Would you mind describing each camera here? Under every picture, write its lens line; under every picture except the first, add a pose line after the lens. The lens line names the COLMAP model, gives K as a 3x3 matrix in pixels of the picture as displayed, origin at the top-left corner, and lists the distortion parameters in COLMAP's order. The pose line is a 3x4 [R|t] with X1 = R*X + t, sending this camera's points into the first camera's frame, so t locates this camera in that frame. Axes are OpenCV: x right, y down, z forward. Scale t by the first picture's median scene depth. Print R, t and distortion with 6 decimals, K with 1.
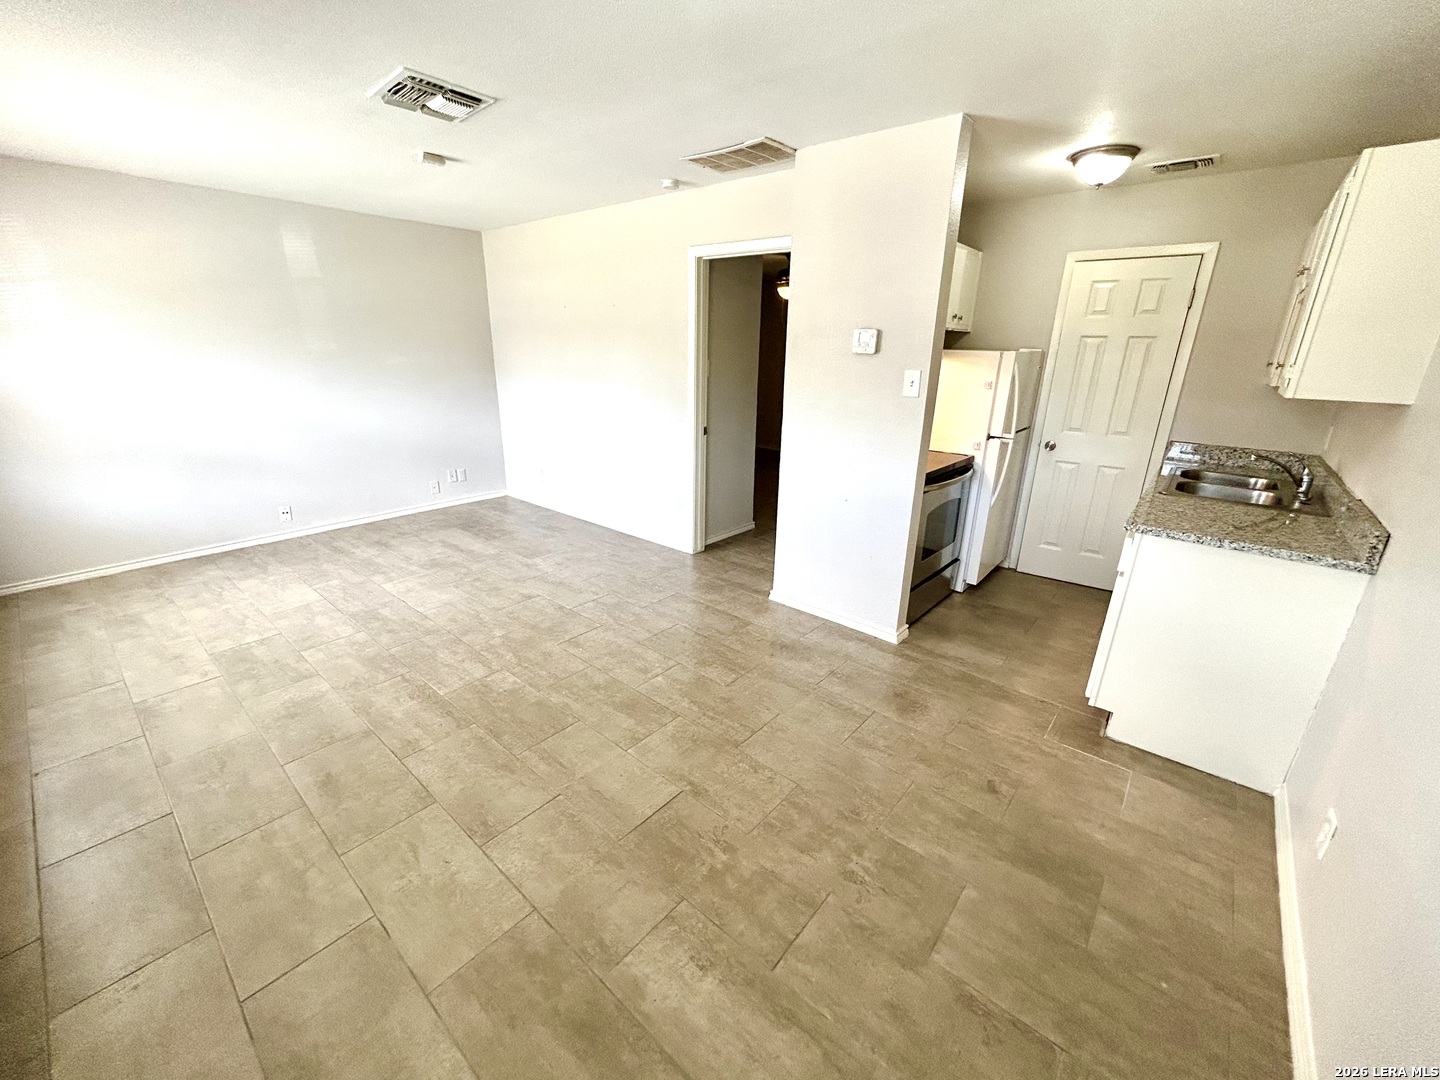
lens RADIAL K [[578.8, 0, 720.0], [0, 578.8, 540.0], [0, 0, 1]] dist [0.001806, 0.000202]
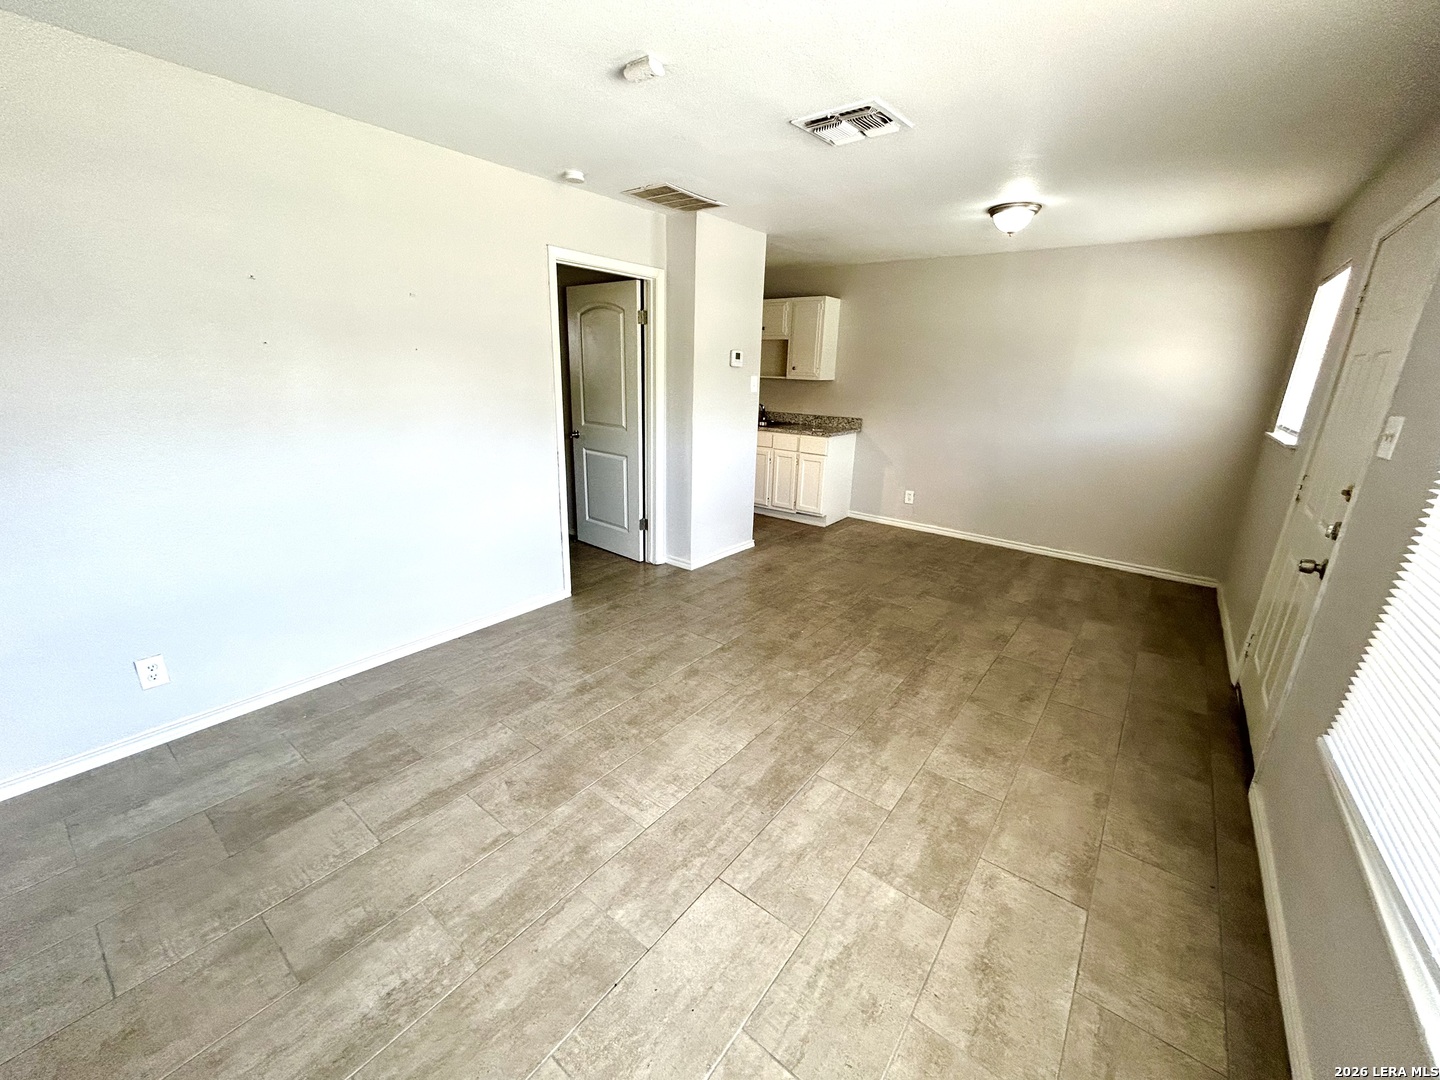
lens RADIAL K [[578.8, 0, 720.0], [0, 578.8, 540.0], [0, 0, 1]] dist [0.001806, 0.000202]
pose [[-0.043559, -0.309174, 0.950007, -1.296896], [0.295697, 0.904314, 0.307862, -0.382442], [-0.954288, 0.294324, 0.052031, 1.078209]]
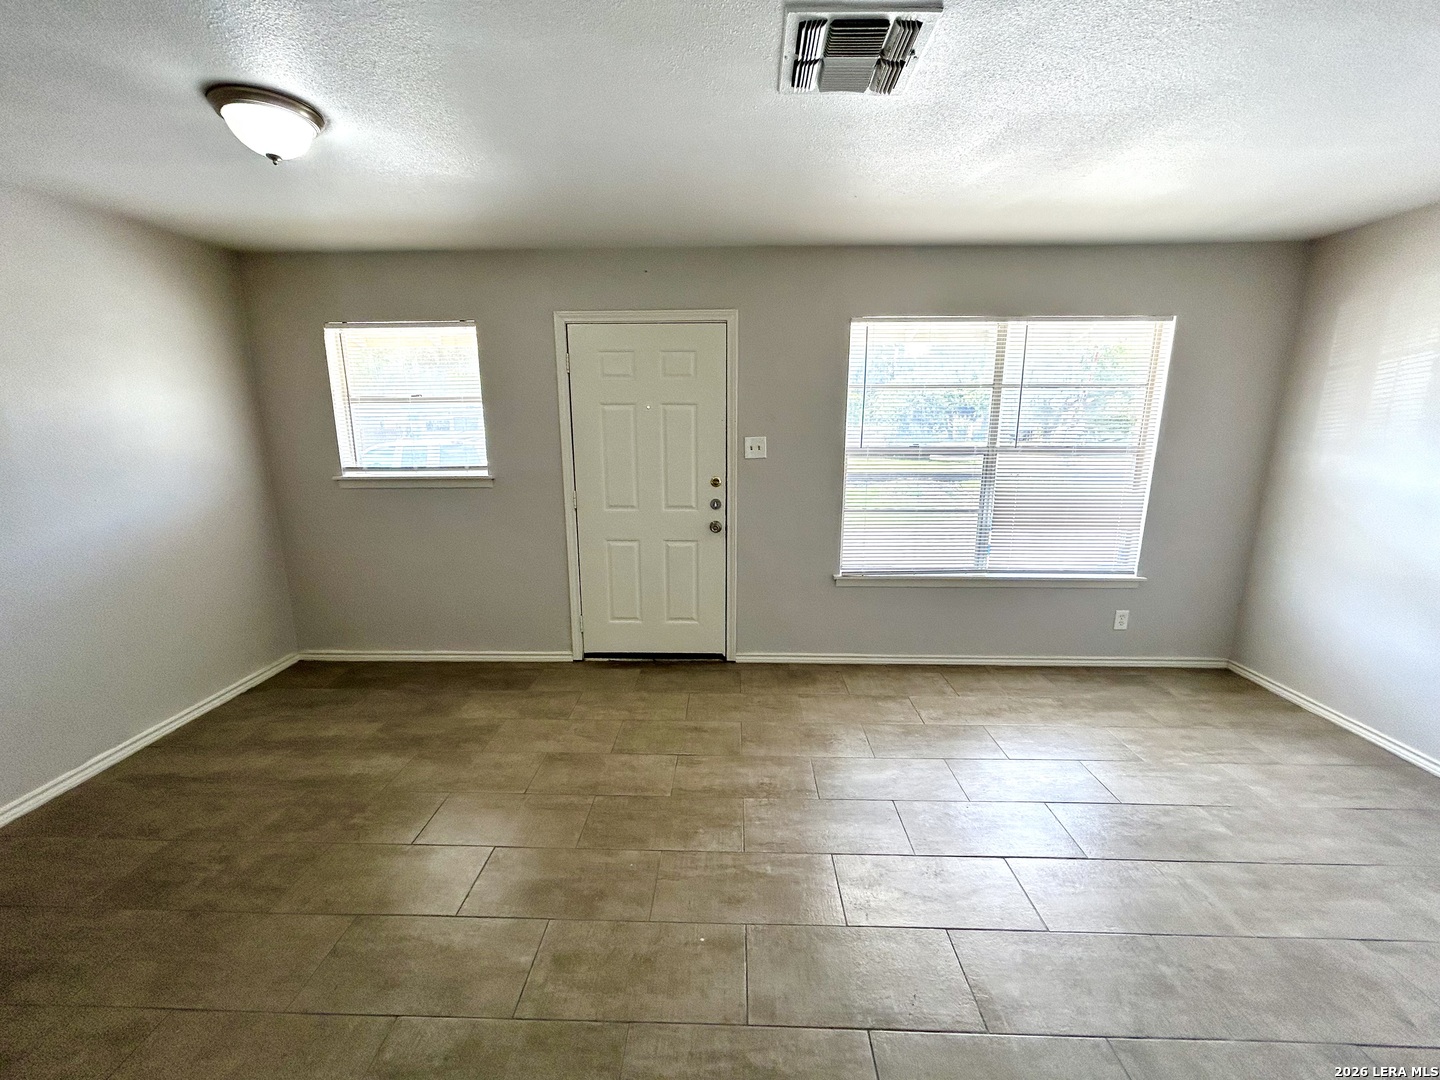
lens RADIAL K [[578.8, 0, 720.0], [0, 578.8, 540.0], [0, 0, 1]] dist [0.001806, 0.000202]
pose [[-0.778792, 0.118837, -0.615923, 0.053909], [-0.212576, 0.873791, 0.437379, -0.425734], [0.590165, 0.471557, -0.655240, 1.240350]]
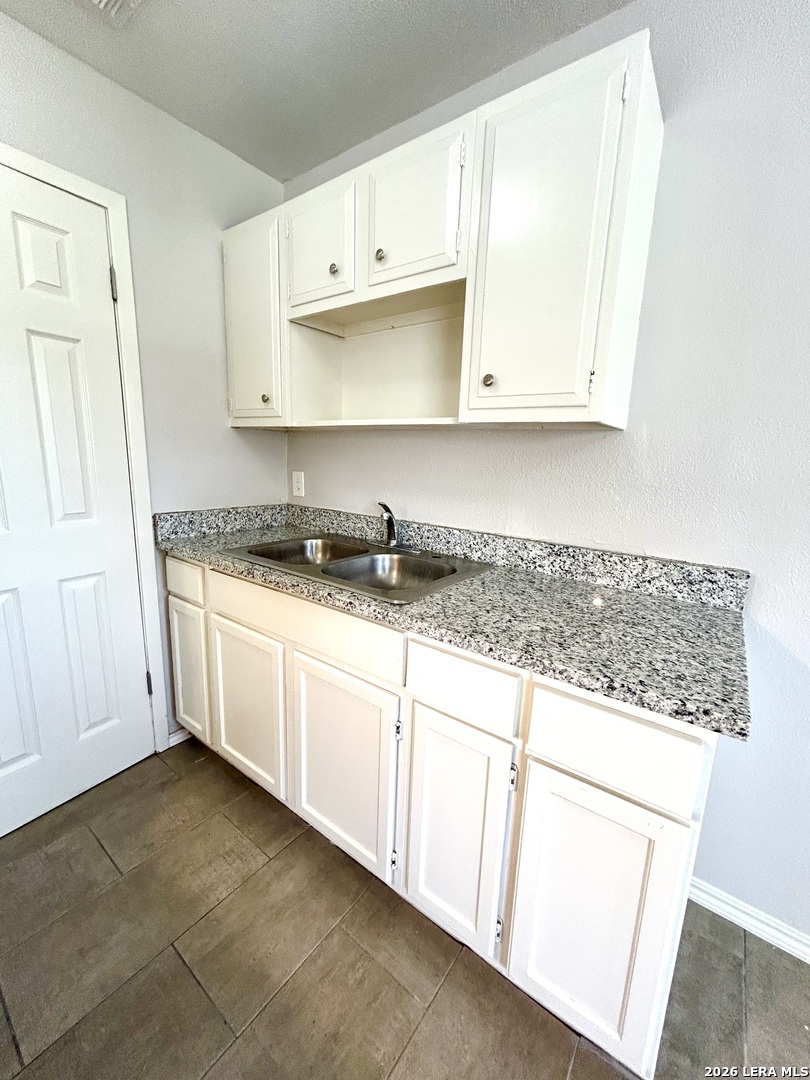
lens RADIAL K [[434.1, 0, 405.0], [0, 434.1, 540.0], [0, 0, 1]] dist [0.001806, 0.000202]
pose [[-0.057403, -0.214424, 0.975052, 0.335610], [0.288090, 0.931558, 0.221819, -0.203764], [-0.955881, 0.293636, 0.008299, 0.878499]]
